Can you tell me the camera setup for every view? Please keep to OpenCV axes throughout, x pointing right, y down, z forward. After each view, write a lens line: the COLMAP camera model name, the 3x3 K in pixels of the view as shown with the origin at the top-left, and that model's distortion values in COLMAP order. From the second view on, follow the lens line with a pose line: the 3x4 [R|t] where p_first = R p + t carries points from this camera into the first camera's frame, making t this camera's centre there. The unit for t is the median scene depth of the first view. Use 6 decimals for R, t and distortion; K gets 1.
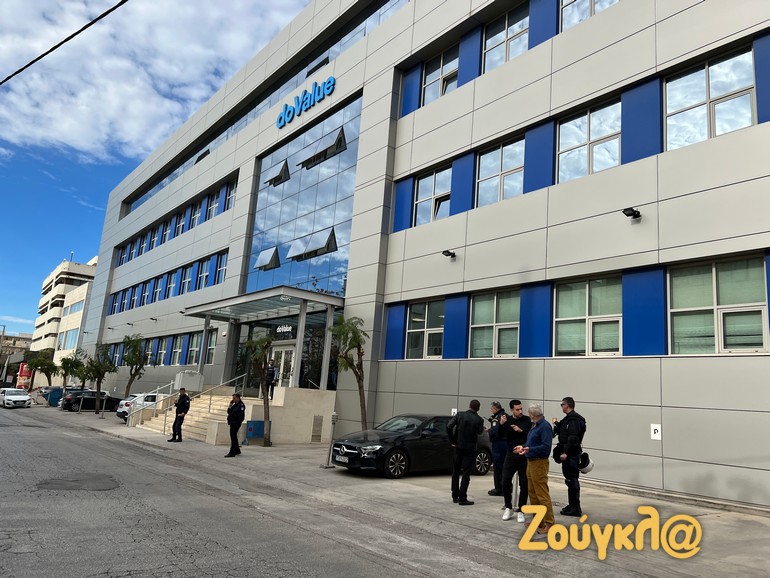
lens RADIAL K [[572.0, 0, 384.4], [0, 572.0, 289.9], [0, 0, 1]] dist [0.090173, -0.113523]
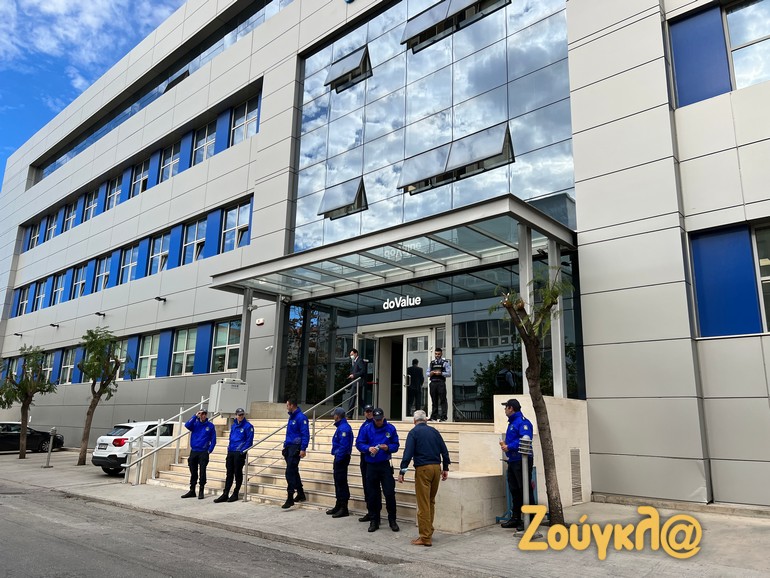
lens RADIAL K [[572.0, 0, 384.4], [0, 572.0, 289.9], [0, 0, 1]] dist [0.090173, -0.113523]
pose [[0.984374, -0.012838, 0.175624, -0.236640], [0.016889, 0.999624, -0.021591, 0.053471], [-0.175281, 0.024219, 0.984220, 0.325287]]
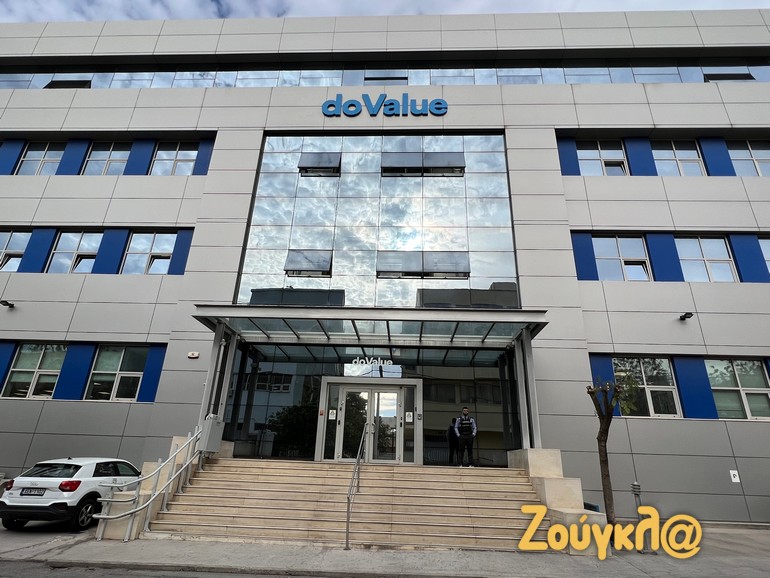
lens RADIAL K [[430.9, 0, 385.0], [0, 430.9, 289.0], [0, 0, 1]] dist [0.000286, -0.000679]
pose [[0.654185, 0.235728, 0.718662, -0.465361], [-0.133906, 0.971277, -0.196697, 0.065991], [-0.744387, 0.032443, 0.666960, 0.484792]]
